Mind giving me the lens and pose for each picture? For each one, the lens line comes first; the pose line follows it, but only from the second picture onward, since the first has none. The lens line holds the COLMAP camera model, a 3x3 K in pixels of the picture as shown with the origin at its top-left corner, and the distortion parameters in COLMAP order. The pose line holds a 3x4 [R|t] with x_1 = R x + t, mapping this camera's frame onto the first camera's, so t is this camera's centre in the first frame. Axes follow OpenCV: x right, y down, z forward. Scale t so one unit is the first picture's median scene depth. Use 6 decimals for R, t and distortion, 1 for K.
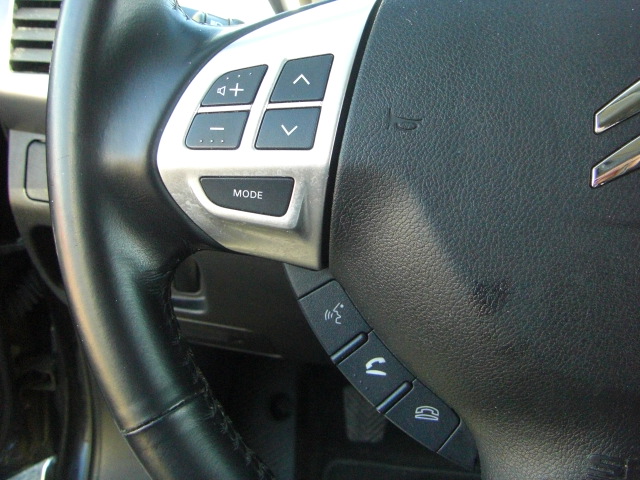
lens RADIAL K [[703.4, 0, 324.3], [0, 703.4, 239.8], [0, 0, 1]] dist [-0.125277, 0.000000]
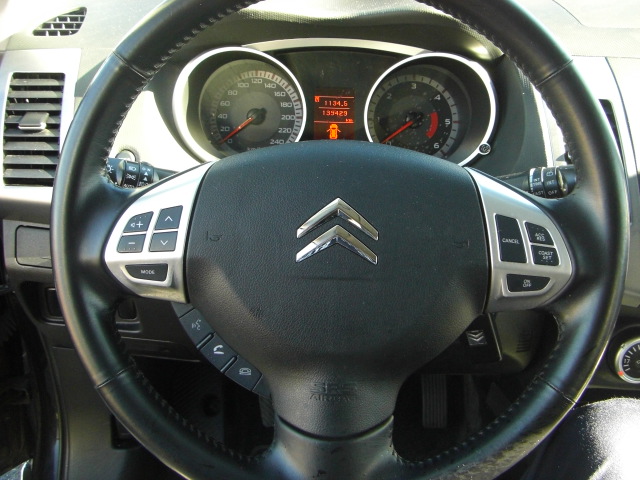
lens RADIAL K [[703.4, 0, 318.9], [0, 703.4, 236.4], [0, 0, 1]] dist [-0.125277, 0.000000]
pose [[0.995817, -0.059620, 0.069241, 0.255444], [0.061582, 0.997749, -0.026553, -0.078278], [-0.067502, 0.030706, 0.997247, -1.103700]]
